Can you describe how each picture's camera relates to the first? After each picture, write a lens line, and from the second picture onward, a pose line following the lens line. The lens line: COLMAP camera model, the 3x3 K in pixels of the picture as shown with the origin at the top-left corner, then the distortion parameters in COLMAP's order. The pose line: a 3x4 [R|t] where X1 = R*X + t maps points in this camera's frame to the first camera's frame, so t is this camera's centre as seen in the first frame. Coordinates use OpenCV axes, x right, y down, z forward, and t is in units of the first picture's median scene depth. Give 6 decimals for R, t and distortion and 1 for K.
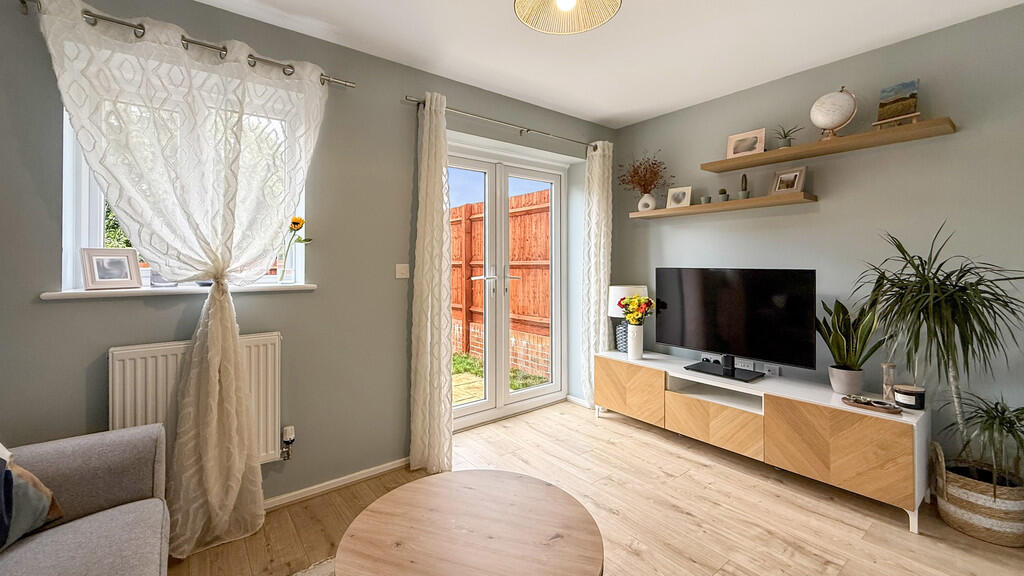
lens RADIAL K [[413.5, 0, 519.4], [0, 413.5, 260.8], [0, 0, 1]] dist [0.000138, 0.000420]
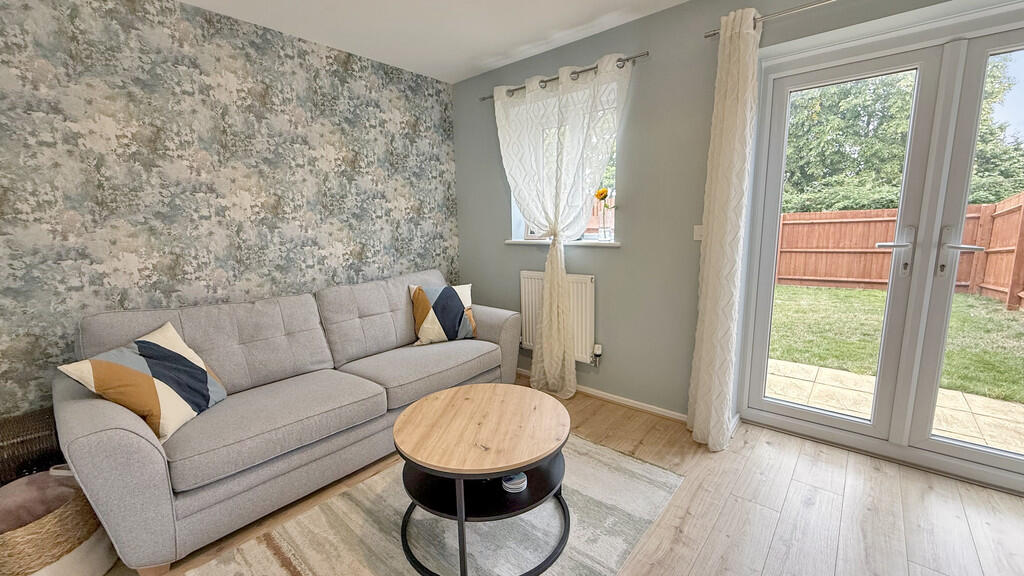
lens RADIAL K [[413.5, 0, 513.6], [0, 413.5, 290.9], [0, 0, 1]] dist [0.000138, 0.000420]
pose [[0.193608, 0.164603, -0.967172, 0.752420], [0.022985, 0.984793, 0.172204, -0.024419], [0.980810, -0.055571, 0.186880, 0.509318]]
